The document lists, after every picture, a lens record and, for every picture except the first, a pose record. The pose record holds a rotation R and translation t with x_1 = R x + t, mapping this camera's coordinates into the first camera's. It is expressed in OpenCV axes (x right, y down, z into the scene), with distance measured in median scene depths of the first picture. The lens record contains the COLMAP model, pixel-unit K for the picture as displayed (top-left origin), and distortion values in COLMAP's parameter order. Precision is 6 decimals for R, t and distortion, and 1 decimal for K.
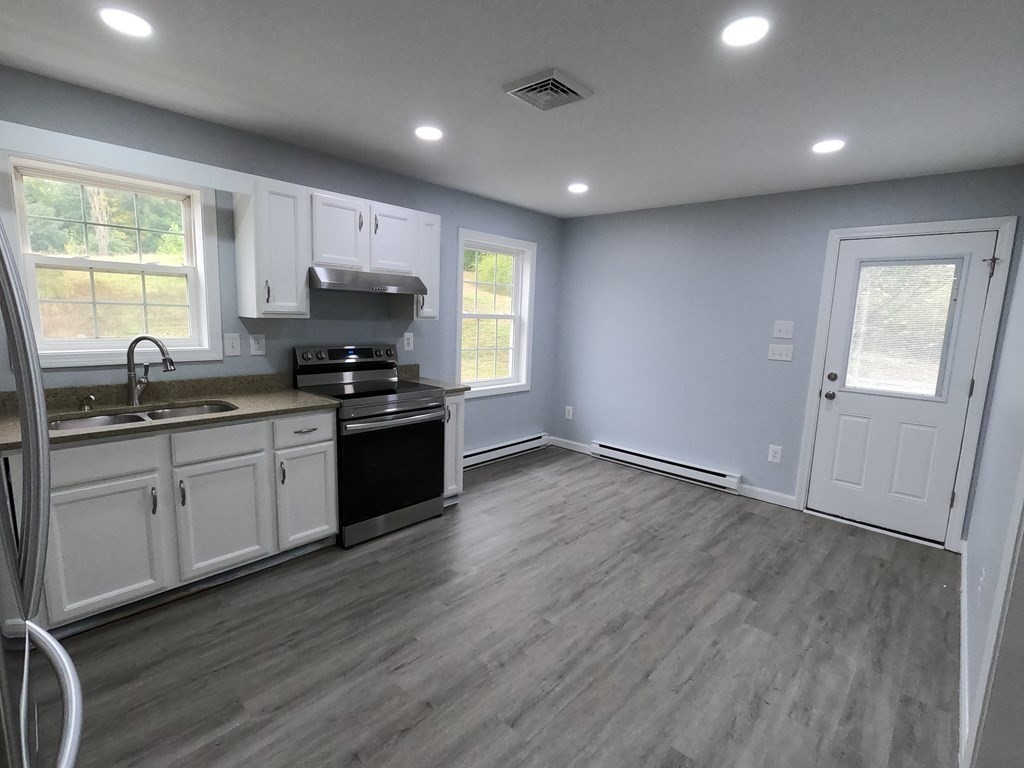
lens RADIAL K [[489.7, 0, 512.0], [0, 489.7, 384.0], [0, 0, 1]] dist [-0.000558, 0.000551]
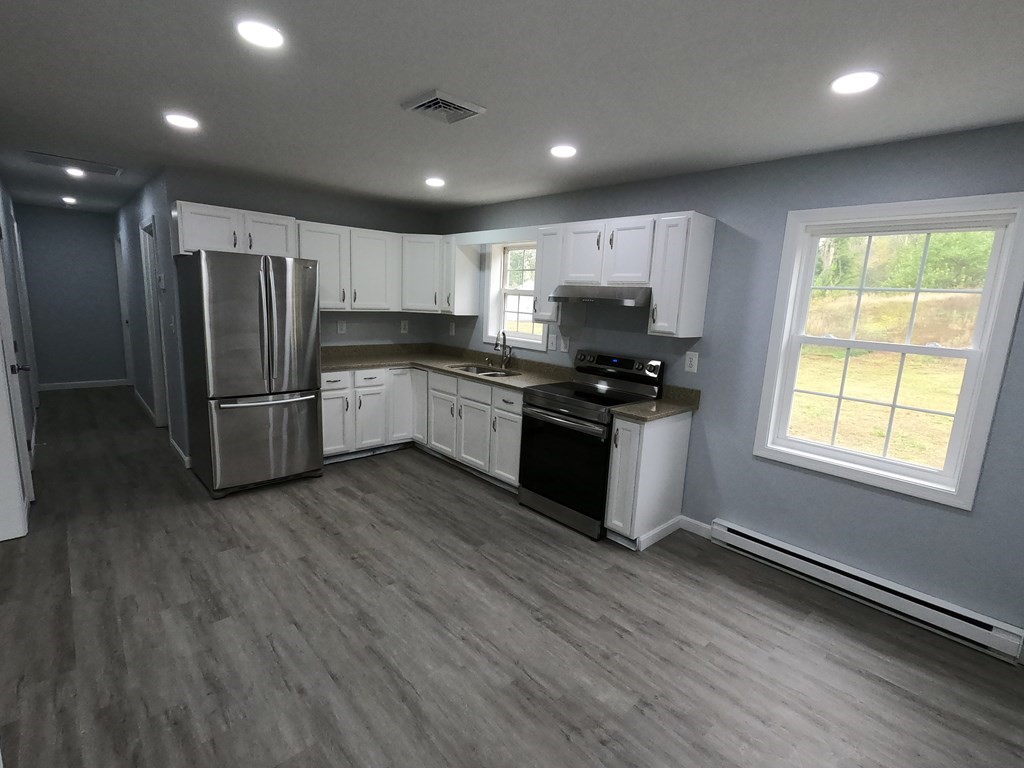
lens RADIAL K [[489.7, 0, 512.0], [0, 489.7, 384.0], [0, 0, 1]] dist [-0.000558, 0.000551]
pose [[-0.077150, 0.135292, -0.987798, 0.953267], [-0.197336, 0.969078, 0.148140, -0.163061], [0.977296, 0.206357, -0.048067, 1.054093]]
